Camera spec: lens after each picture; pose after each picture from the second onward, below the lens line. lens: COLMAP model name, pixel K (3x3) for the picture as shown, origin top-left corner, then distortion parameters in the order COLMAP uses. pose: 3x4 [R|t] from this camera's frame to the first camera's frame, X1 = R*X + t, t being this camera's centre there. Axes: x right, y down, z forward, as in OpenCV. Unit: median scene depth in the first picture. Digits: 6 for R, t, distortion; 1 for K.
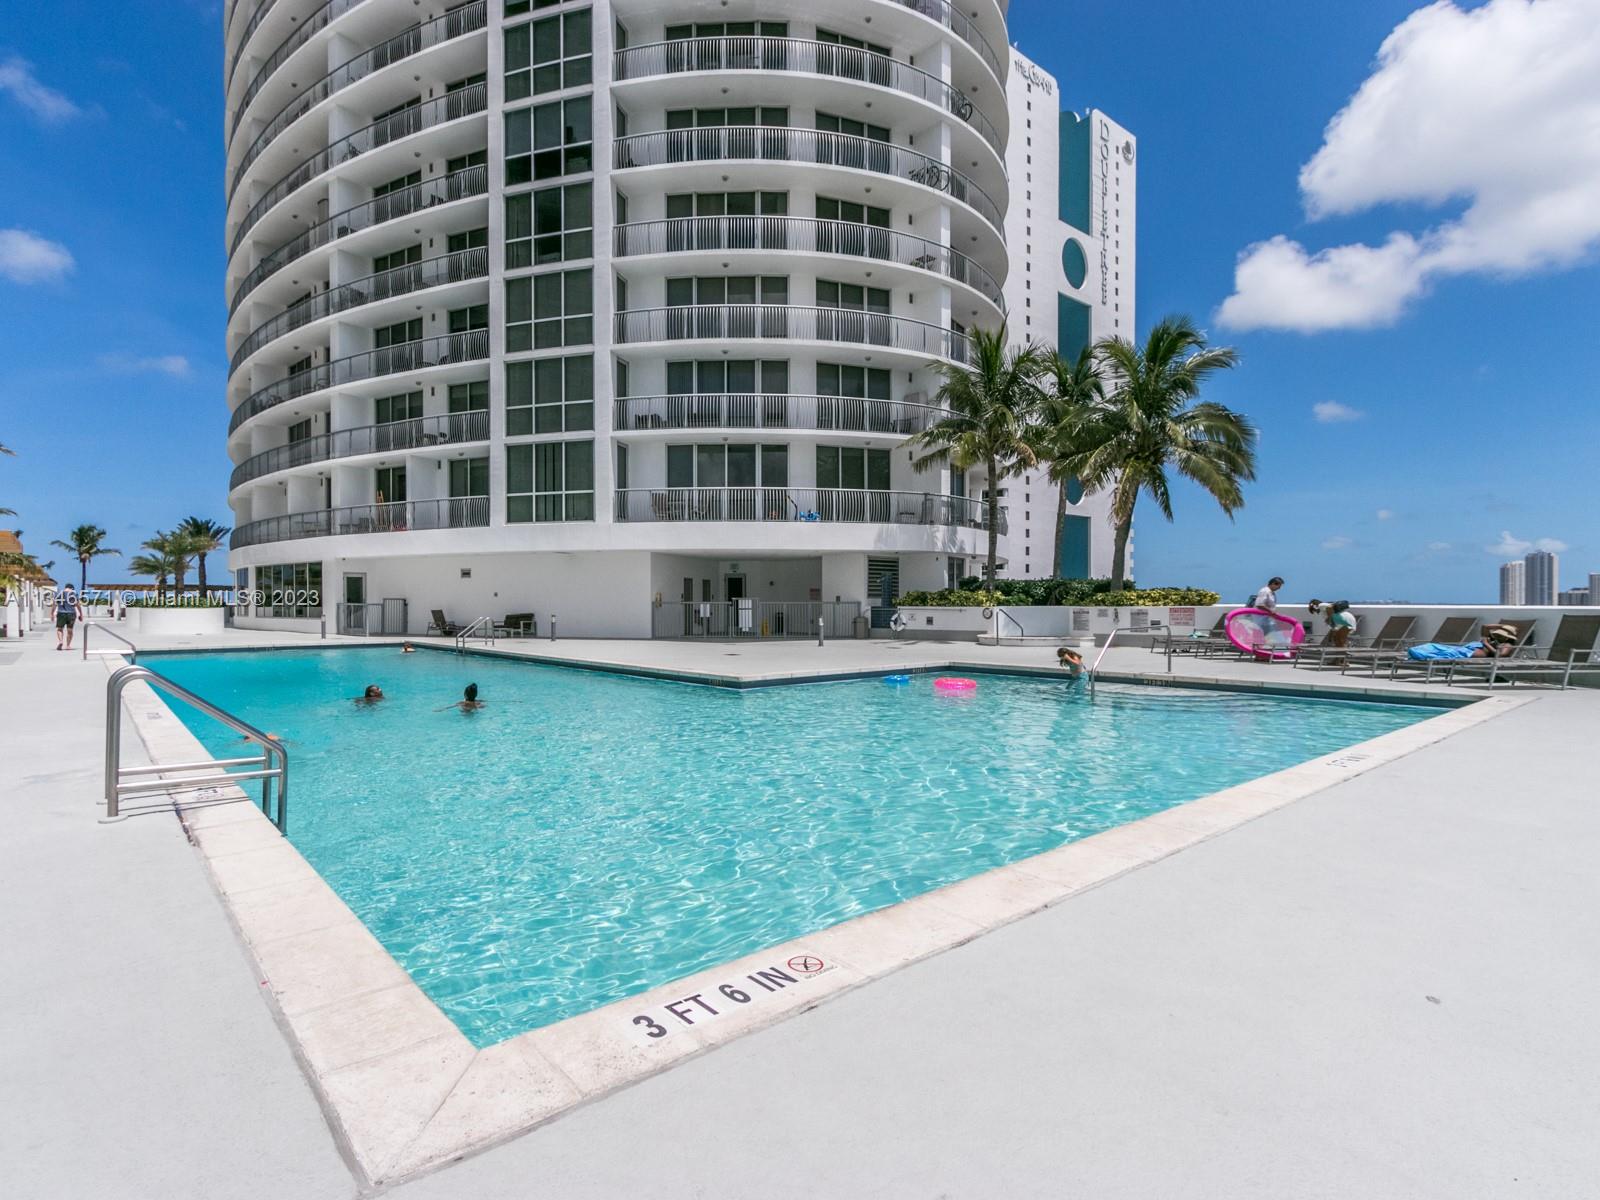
lens RADIAL K [[845.4, 0, 793.2], [0, 845.4, 614.5], [0, 0, 1]] dist [0.010188, -0.003294]
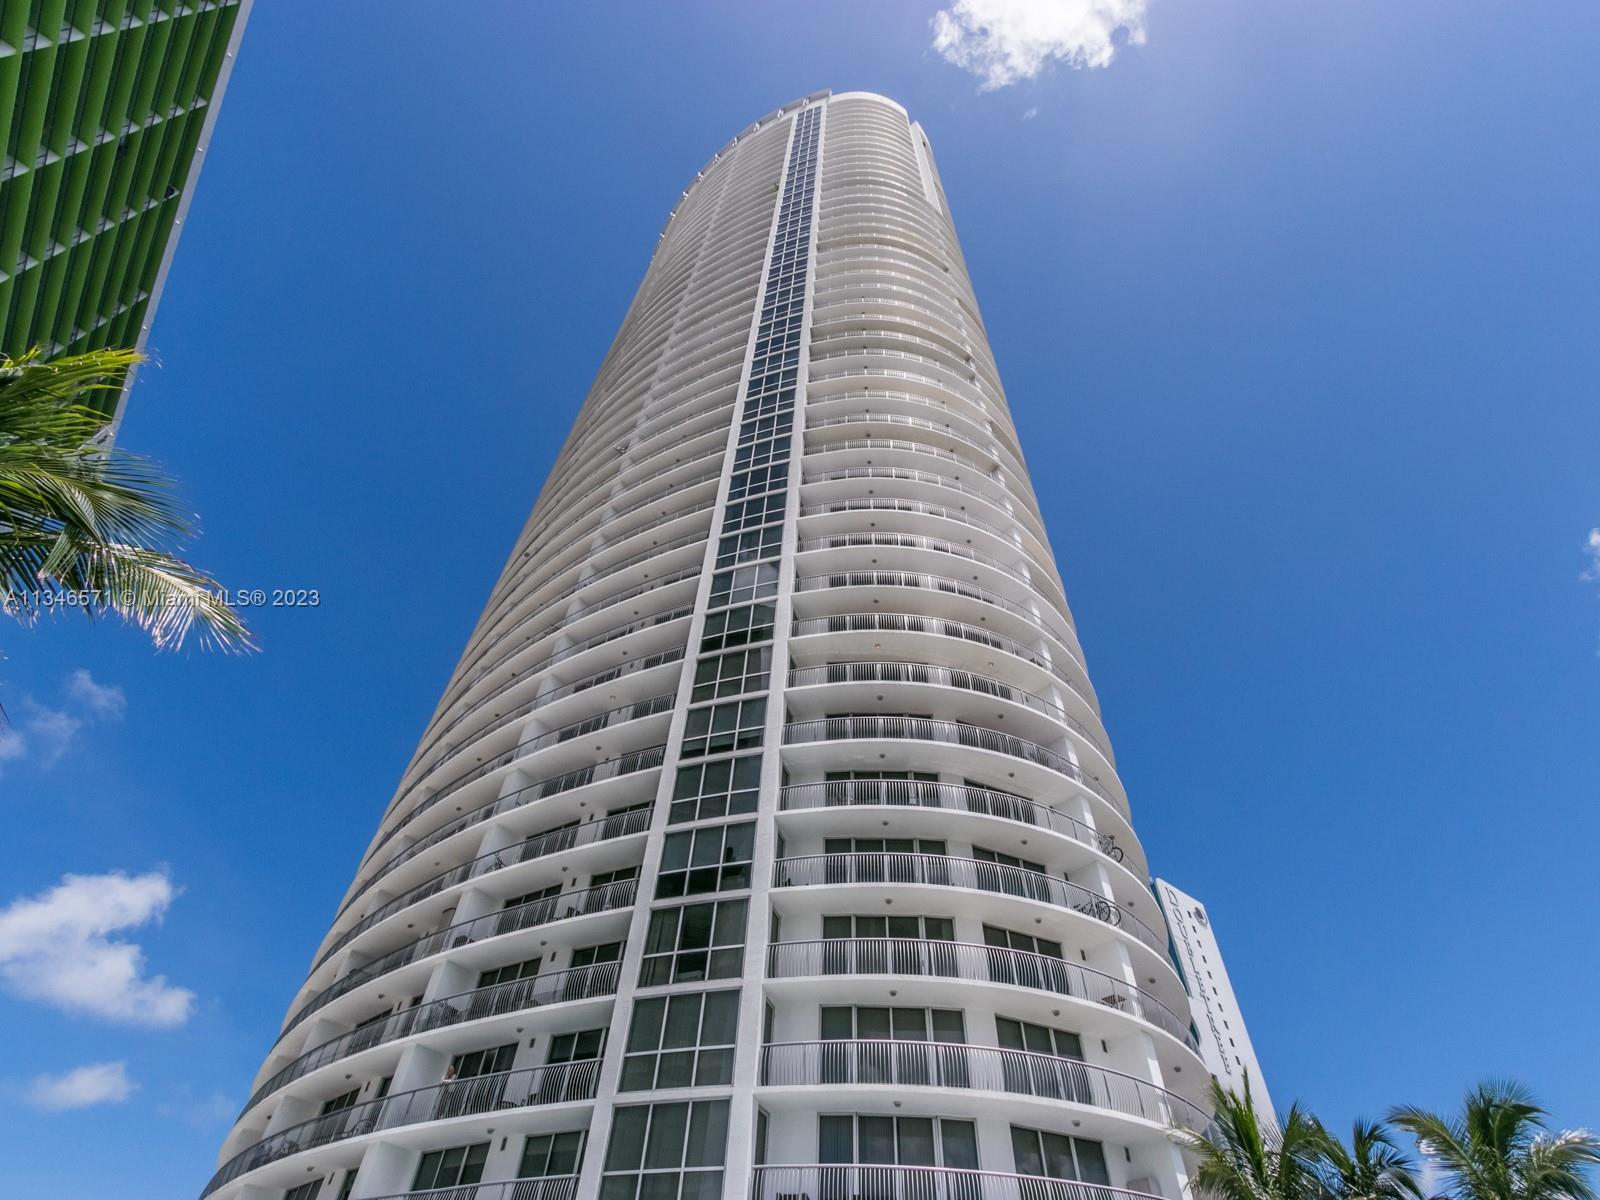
lens RADIAL K [[845.4, 0, 814.8], [0, 845.4, 612.8], [0, 0, 1]] dist [0.010188, -0.003294]
pose [[0.999109, 0.033362, -0.025852, -0.141877], [-0.041510, 0.665974, -0.744819, -0.022913], [-0.007632, 0.745228, 0.666766, 0.128488]]
